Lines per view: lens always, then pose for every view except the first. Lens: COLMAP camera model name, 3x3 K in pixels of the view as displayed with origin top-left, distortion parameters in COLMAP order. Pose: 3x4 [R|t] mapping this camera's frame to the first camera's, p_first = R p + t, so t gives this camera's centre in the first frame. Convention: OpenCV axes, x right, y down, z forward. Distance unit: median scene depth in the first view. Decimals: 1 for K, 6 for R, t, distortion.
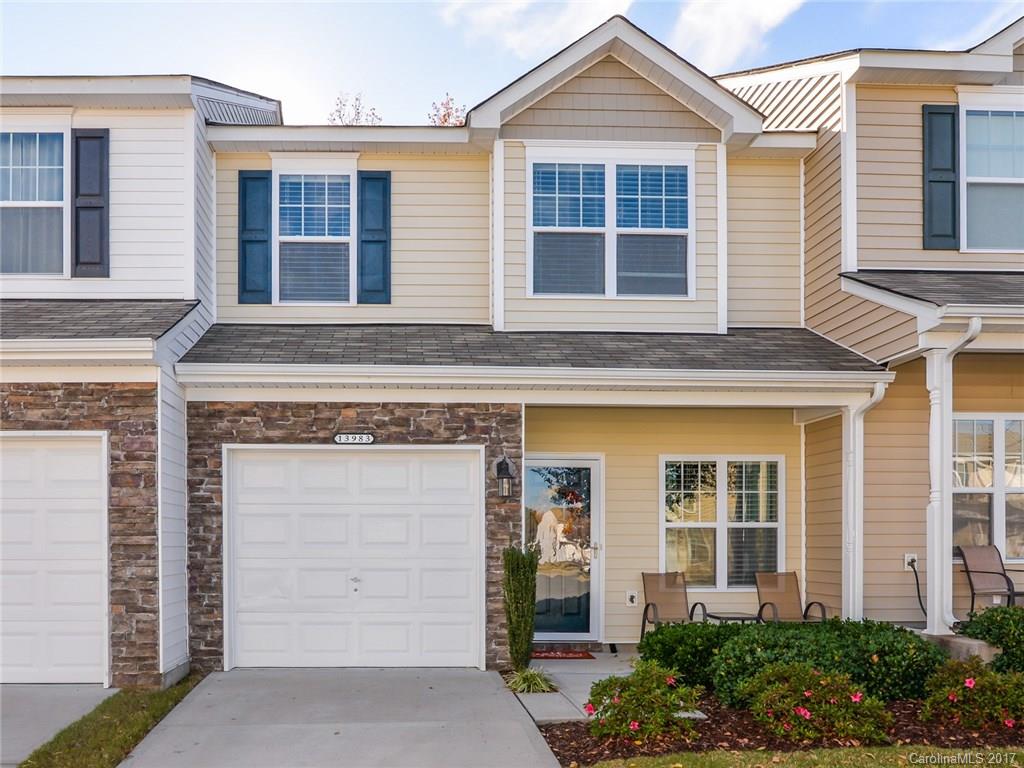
lens RADIAL K [[553.4, 0, 512.0], [0, 553.4, 384.0], [0, 0, 1]] dist [-0.001484, -0.000686]
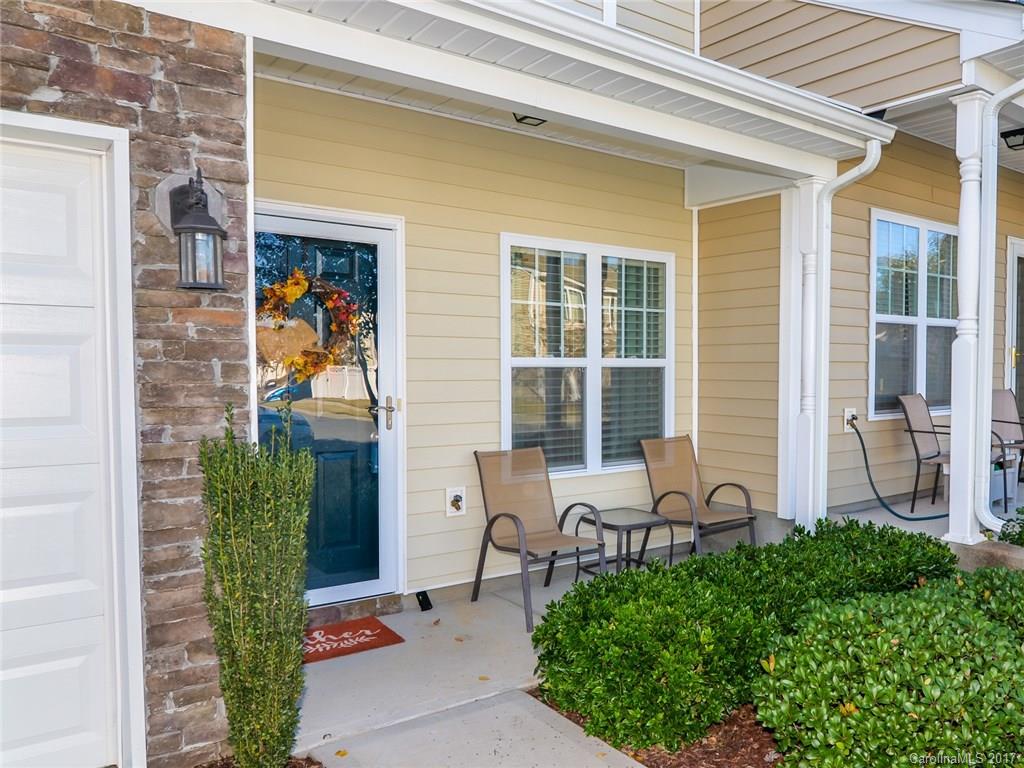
lens RADIAL K [[778.8, 0, 581.0], [0, 778.8, 382.2], [0, 0, 1]] dist [-0.018890, -0.005068]
pose [[0.879467, -0.002206, 0.475954, -0.029886], [-0.133562, 0.958666, 0.251240, 0.098102], [-0.456835, -0.284527, 0.842820, 0.429107]]
